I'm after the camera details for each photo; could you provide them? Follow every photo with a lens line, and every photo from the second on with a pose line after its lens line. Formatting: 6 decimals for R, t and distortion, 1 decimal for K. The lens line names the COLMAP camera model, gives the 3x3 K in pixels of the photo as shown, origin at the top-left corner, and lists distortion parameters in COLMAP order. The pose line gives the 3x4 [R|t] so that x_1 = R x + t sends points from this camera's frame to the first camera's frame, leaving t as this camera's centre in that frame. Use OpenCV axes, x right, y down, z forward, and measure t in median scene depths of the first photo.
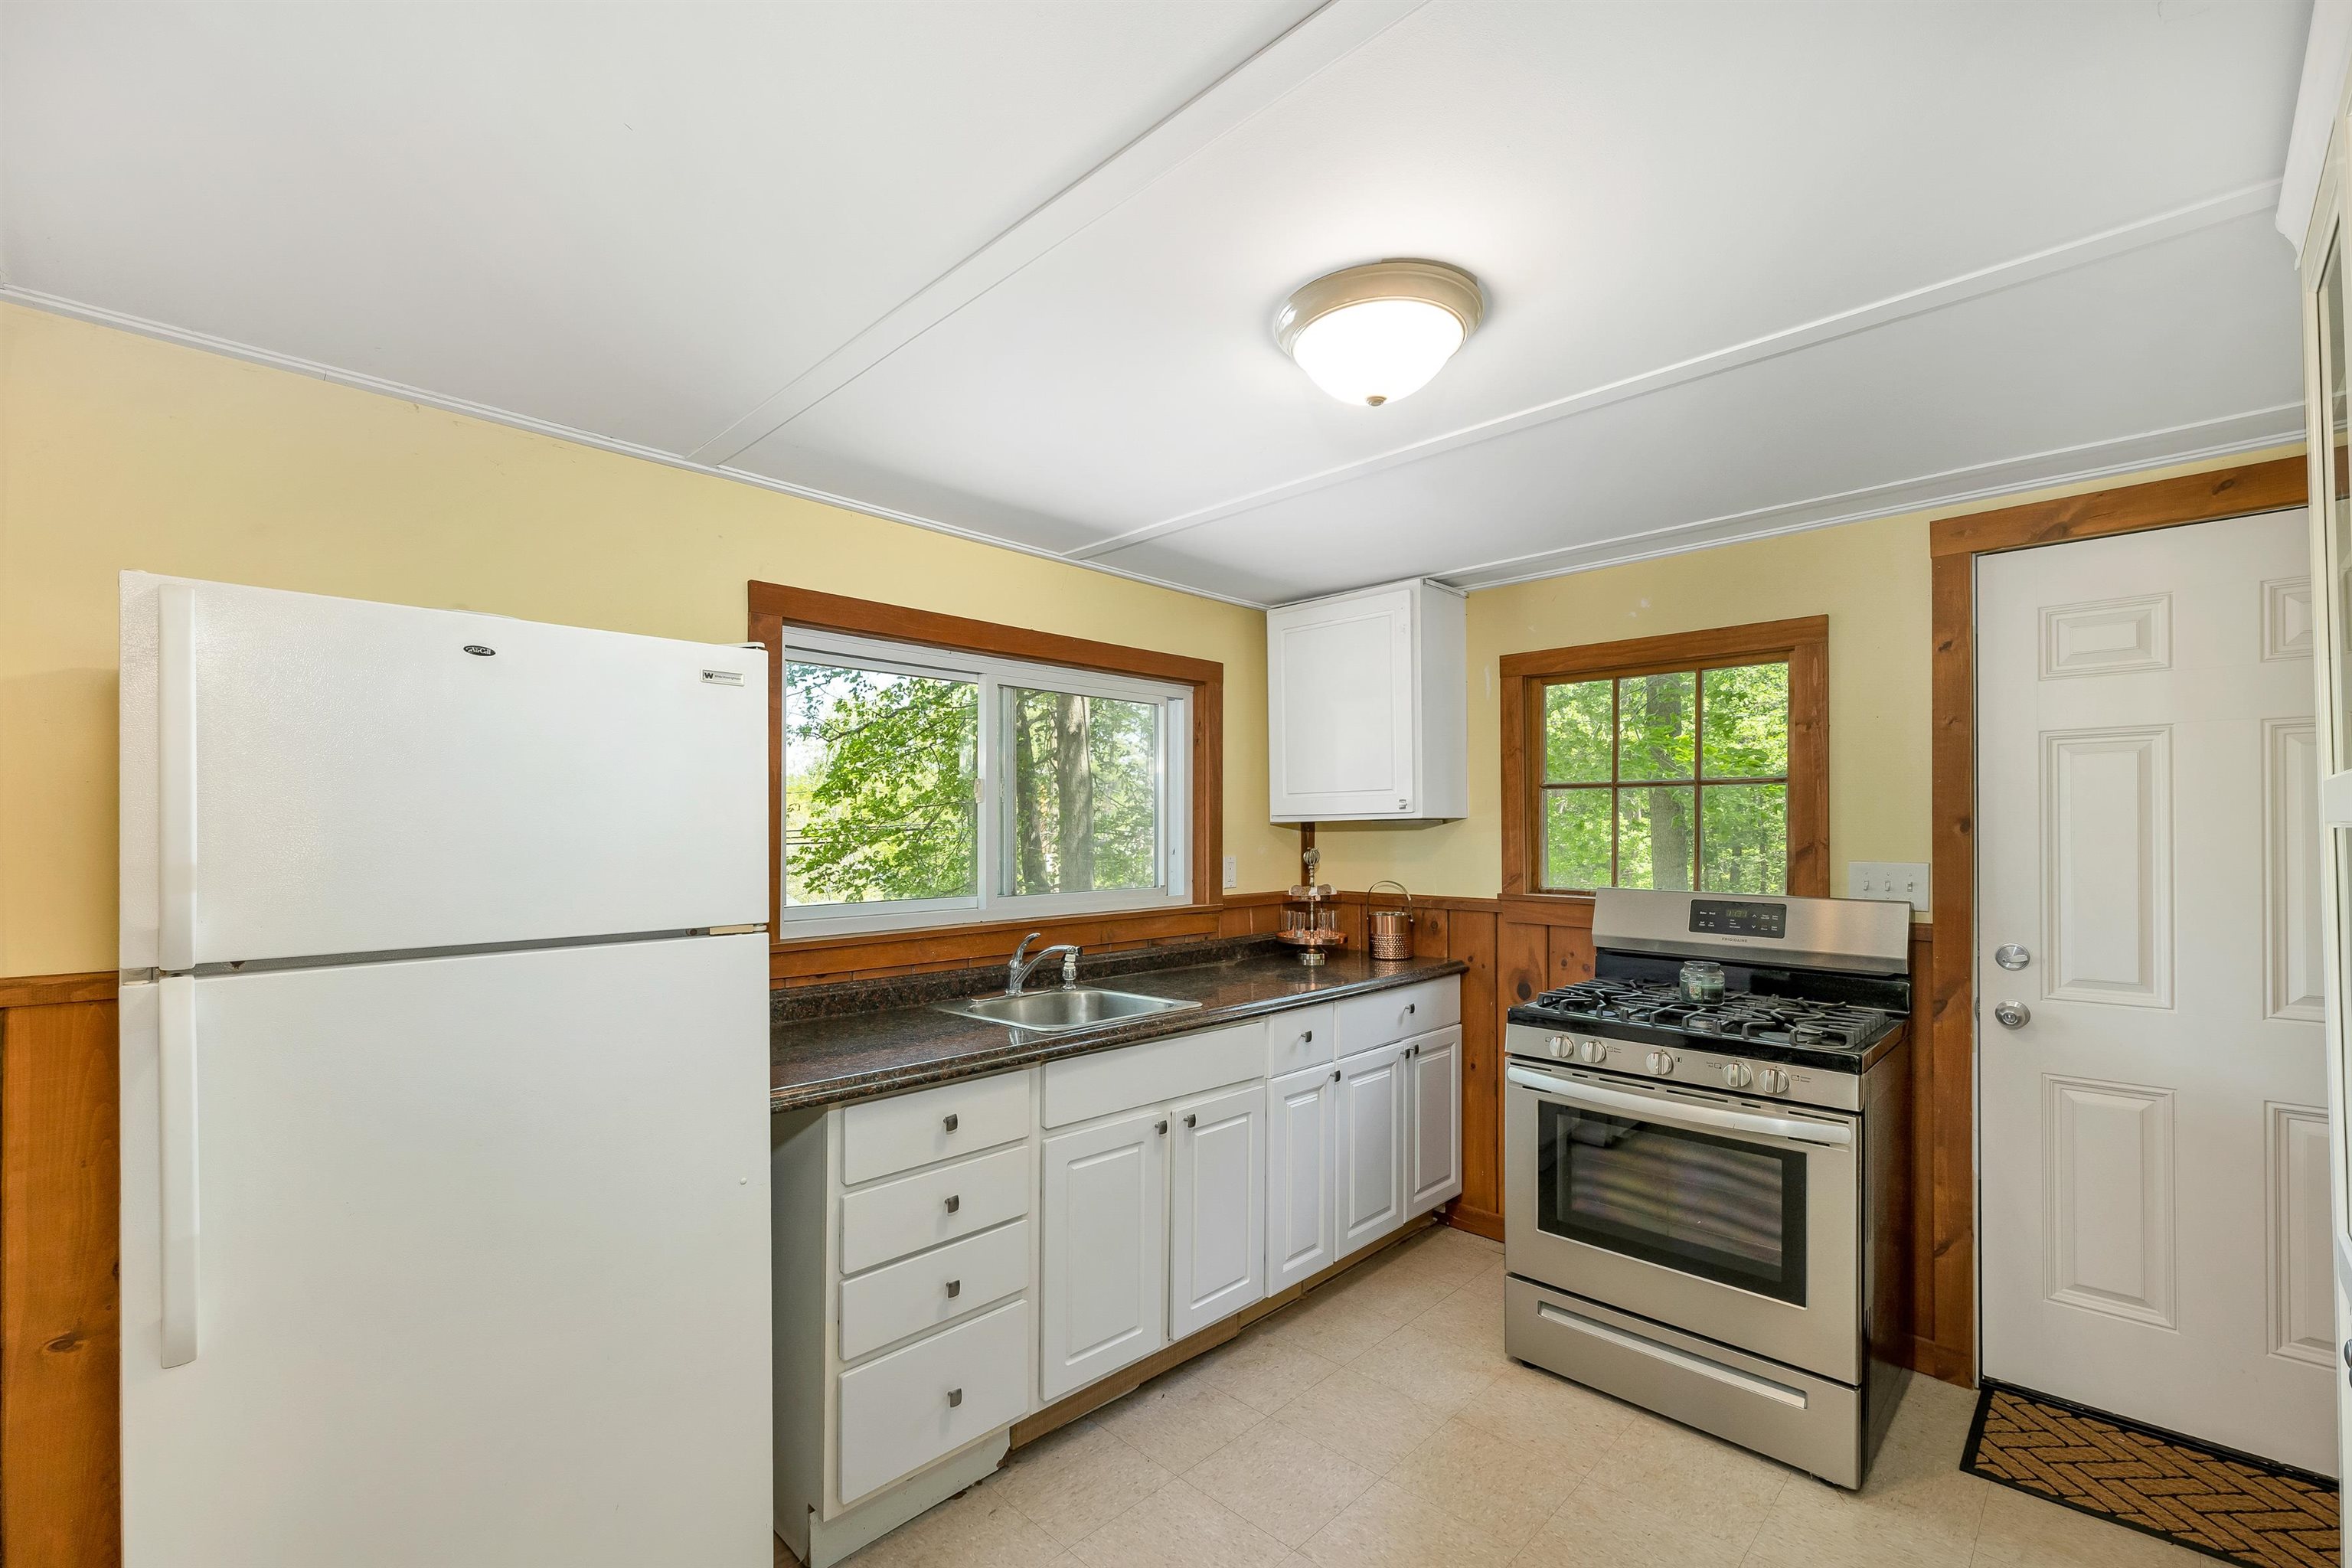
lens RADIAL K [[1002.8, 0, 1173.4], [0, 1002.8, 827.8], [0, 0, 1]] dist [0.001343, 0.000409]
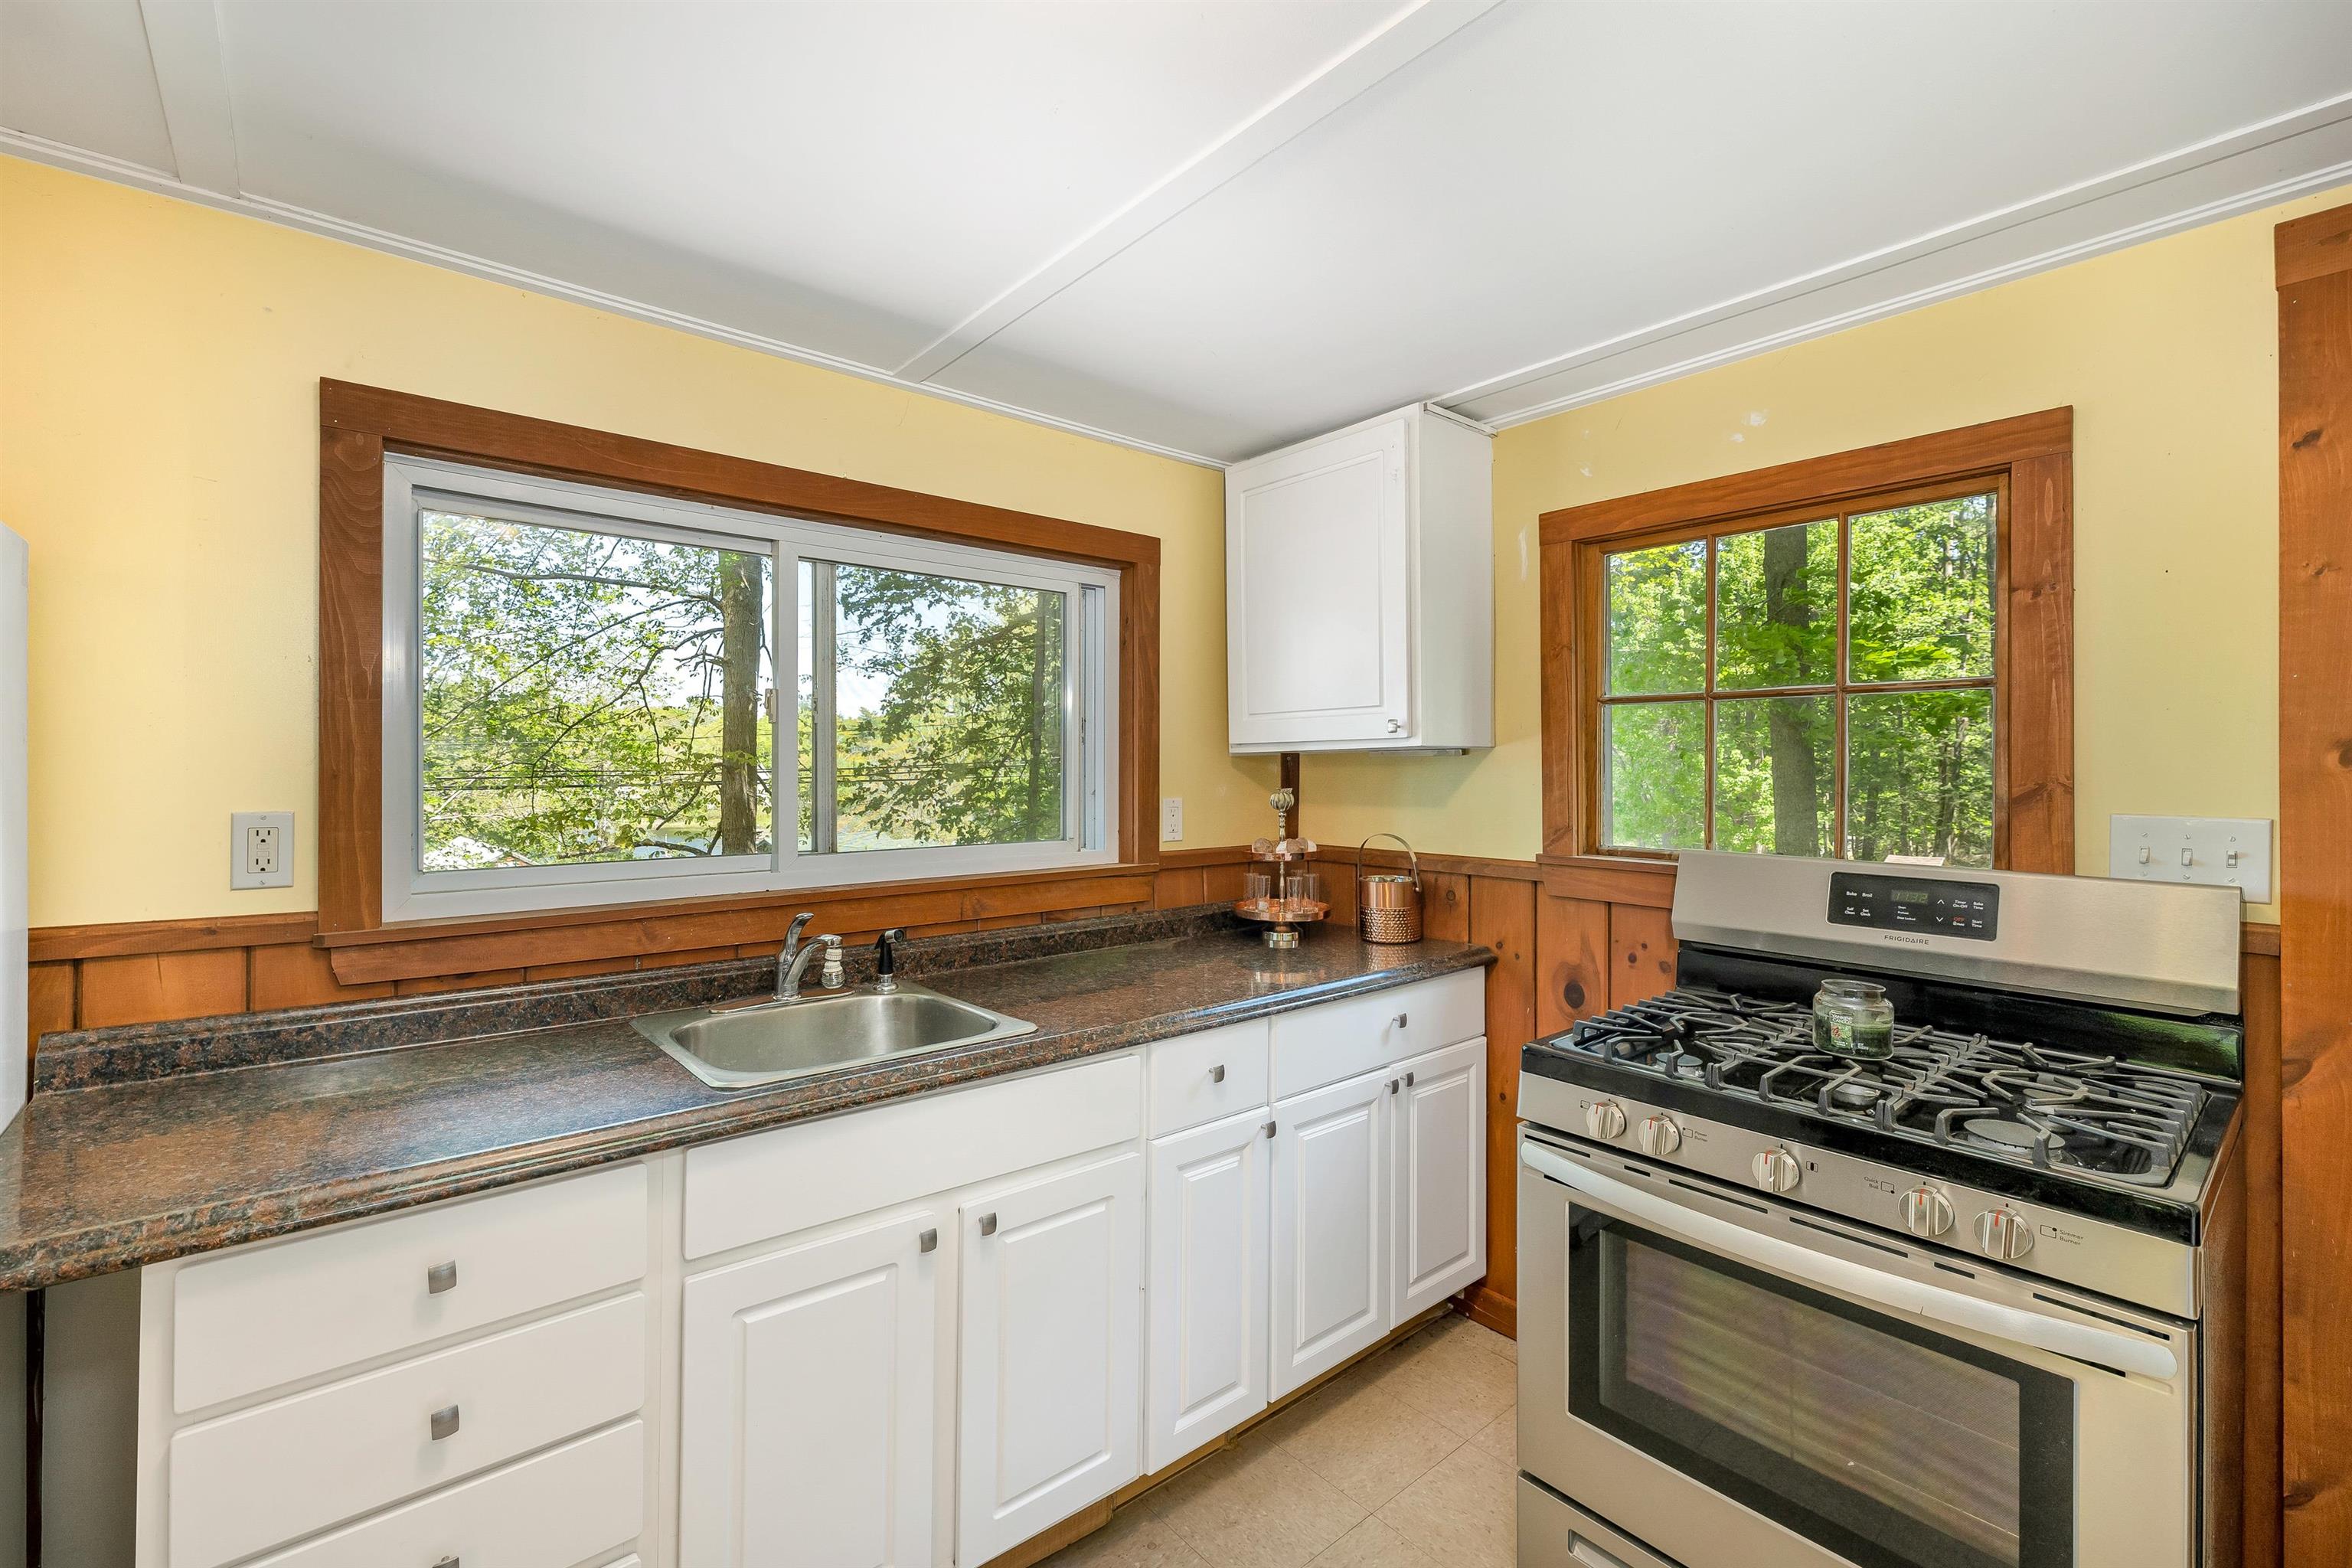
lens RADIAL K [[1002.8, 0, 1171.9], [0, 1002.8, 764.9], [0, 0, 1]] dist [0.001343, 0.000409]
pose [[0.995330, 0.001739, -0.096514, 0.168653], [-0.001909, 0.999997, -0.001664, 0.005766], [0.096511, 0.001841, 0.995330, 0.341243]]
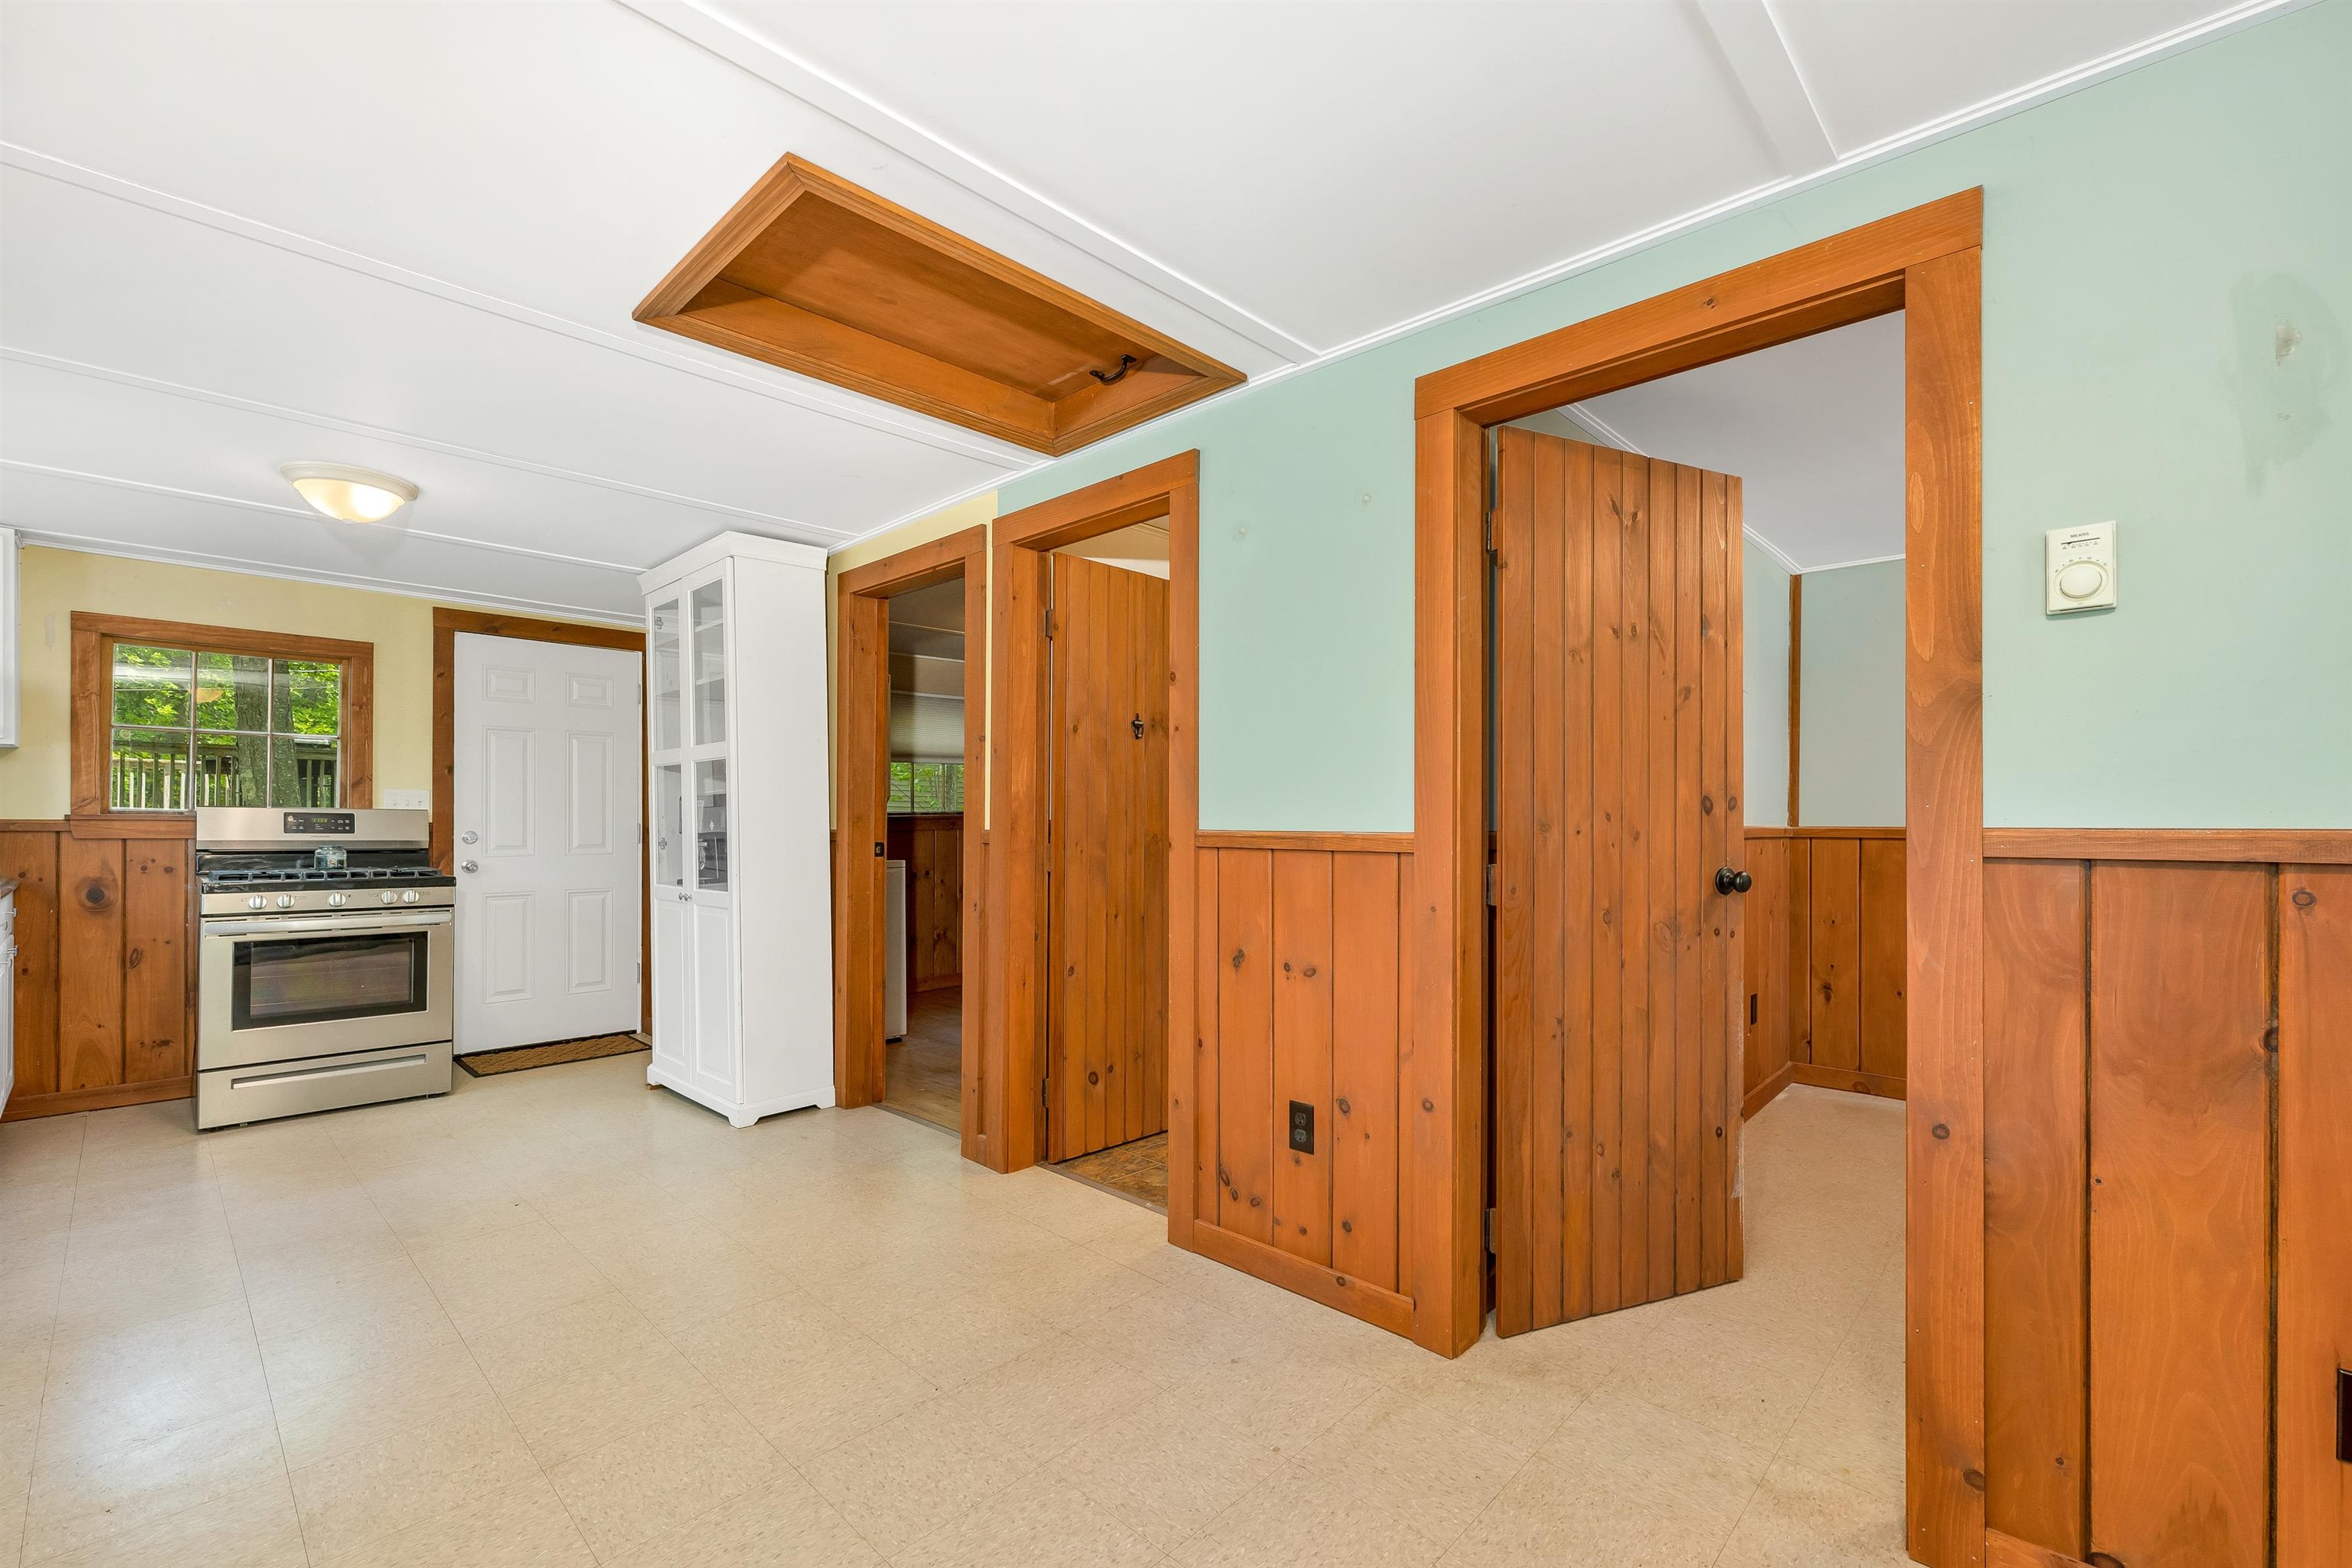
lens RADIAL K [[1002.8, 0, 1167.1], [0, 1002.8, 819.0], [0, 0, 1]] dist [0.001343, 0.000409]
pose [[0.001832, 0.009135, 0.999957, -1.027134], [-0.002855, 0.999954, -0.009130, 0.094872], [-0.999994, -0.002838, 0.001858, -0.339085]]
